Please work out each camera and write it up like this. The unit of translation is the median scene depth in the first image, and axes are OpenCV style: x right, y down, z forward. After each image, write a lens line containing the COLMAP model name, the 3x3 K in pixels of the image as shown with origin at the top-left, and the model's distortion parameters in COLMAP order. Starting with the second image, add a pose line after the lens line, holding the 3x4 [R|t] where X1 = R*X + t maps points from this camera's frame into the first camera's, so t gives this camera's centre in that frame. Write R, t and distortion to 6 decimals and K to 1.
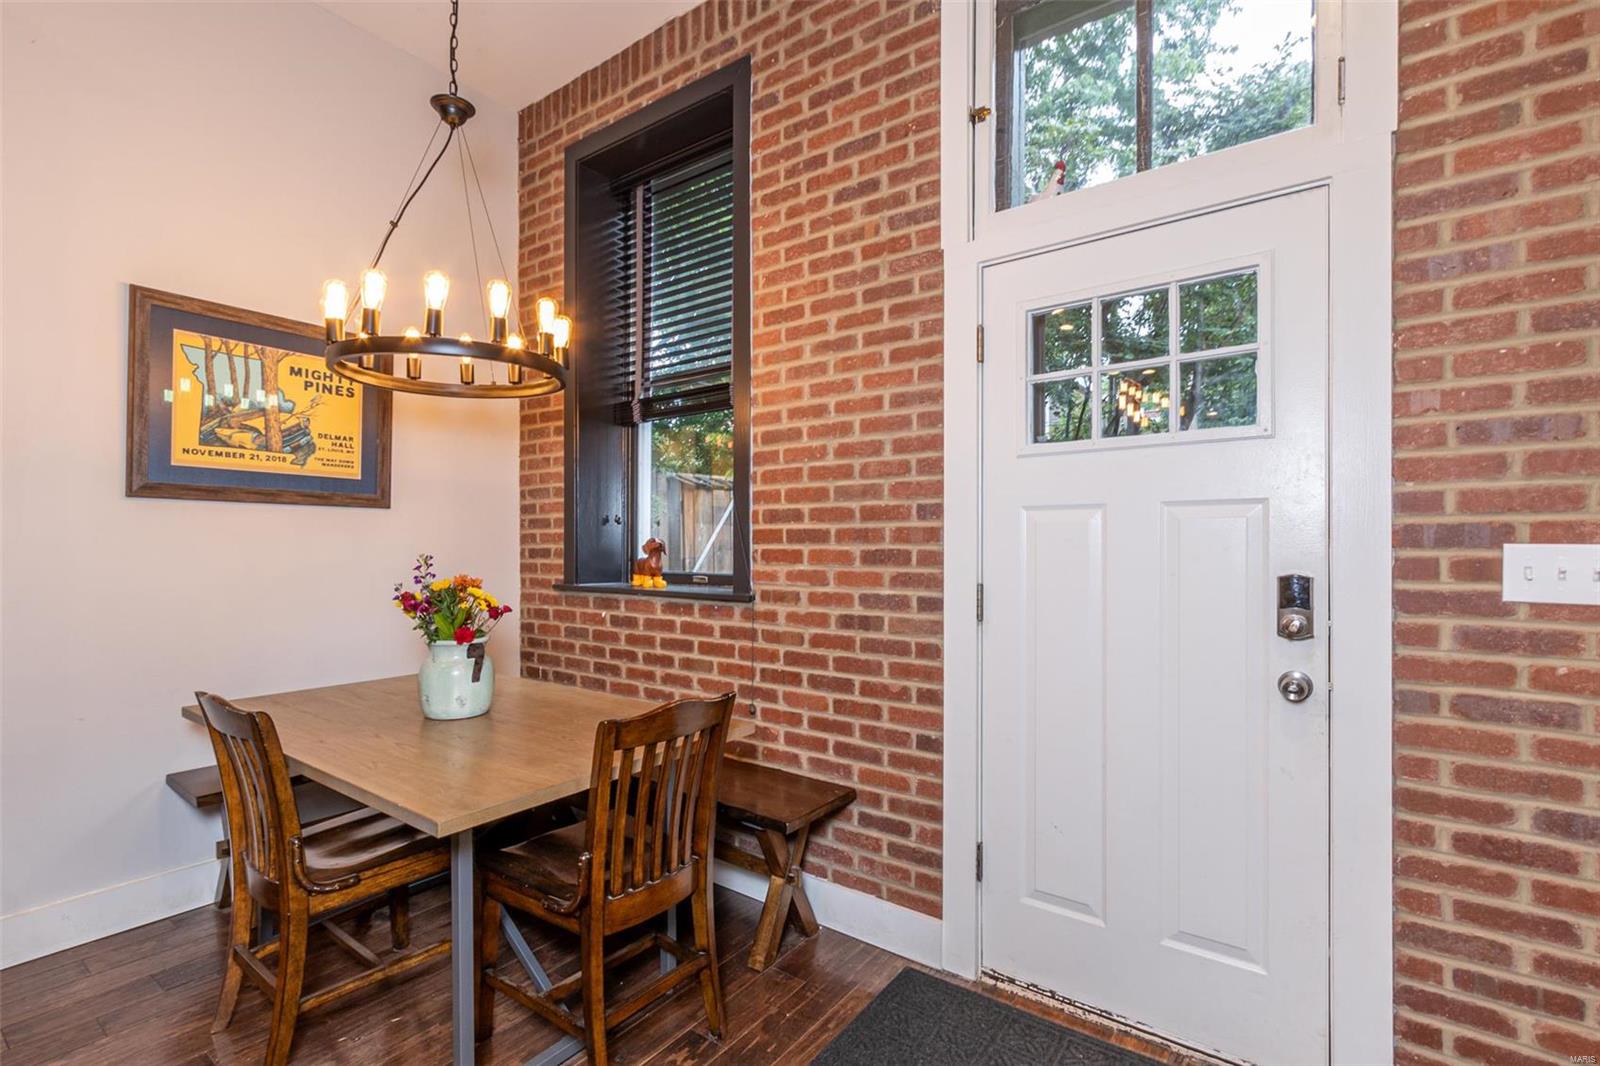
lens RADIAL K [[741.4, 0, 788.1], [0, 741.4, 546.1], [0, 0, 1]] dist [0.004216, -0.002004]
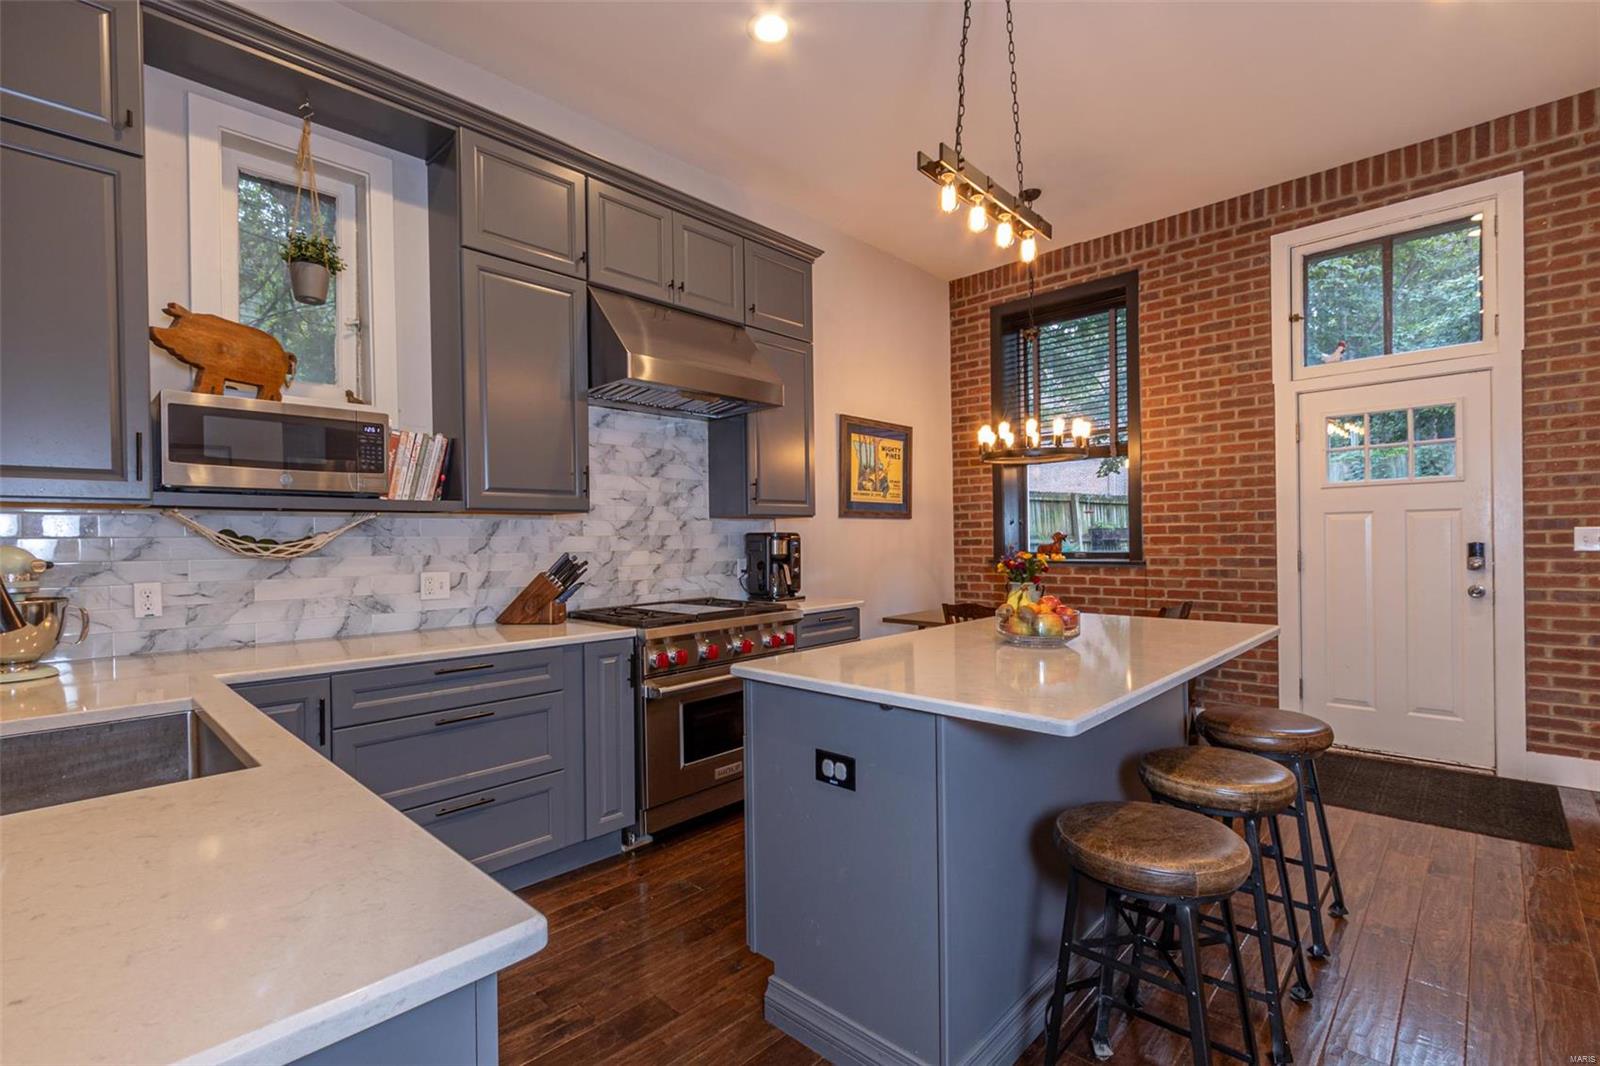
lens RADIAL K [[727.6, 0, 786.1], [0, 727.6, 546.8], [0, 0, 1]] dist [0.000804, -0.001269]
pose [[0.992342, -0.018325, -0.122158, -0.814201], [0.019729, 0.999752, 0.010292, -0.008754], [0.121939, -0.012623, 0.992457, -1.045637]]
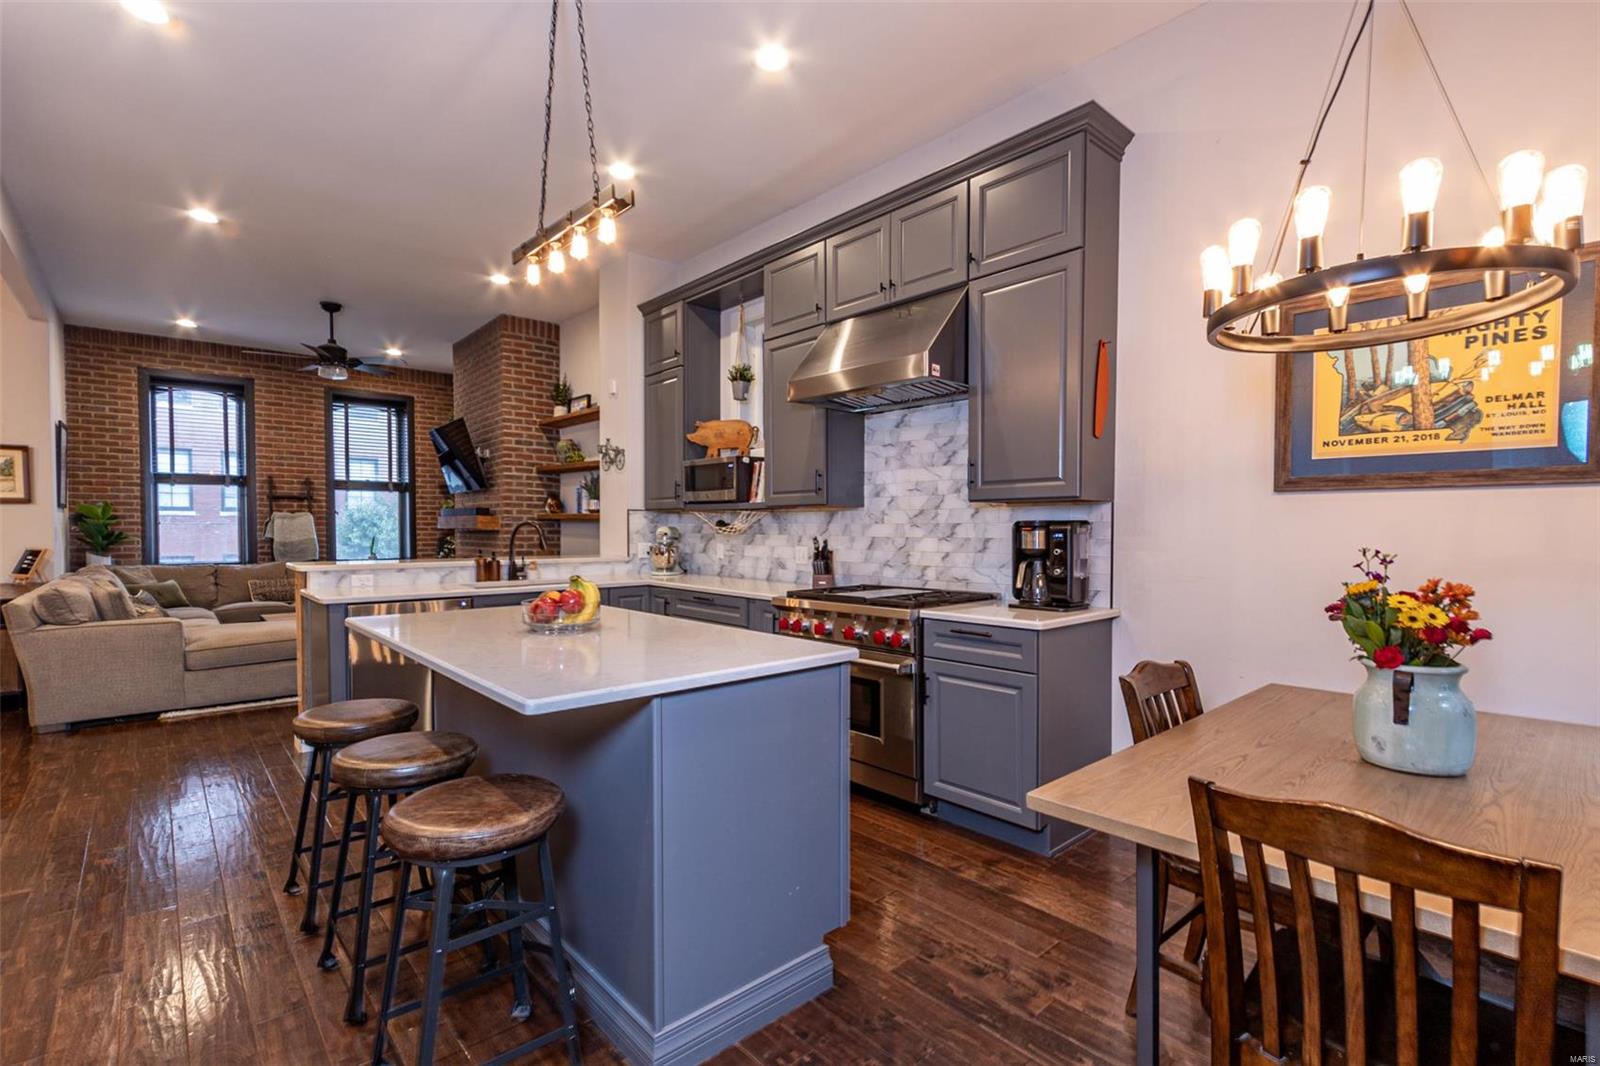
lens RADIAL K [[730.9, 0, 790.8], [0, 730.9, 547.1], [0, 0, 1]] dist [0.005192, -0.001278]
pose [[-0.200991, 0.020788, -0.979373, 0.368668], [-0.002523, 0.999761, 0.021738, -0.004978], [0.979590, 0.006840, -0.200890, 0.510321]]
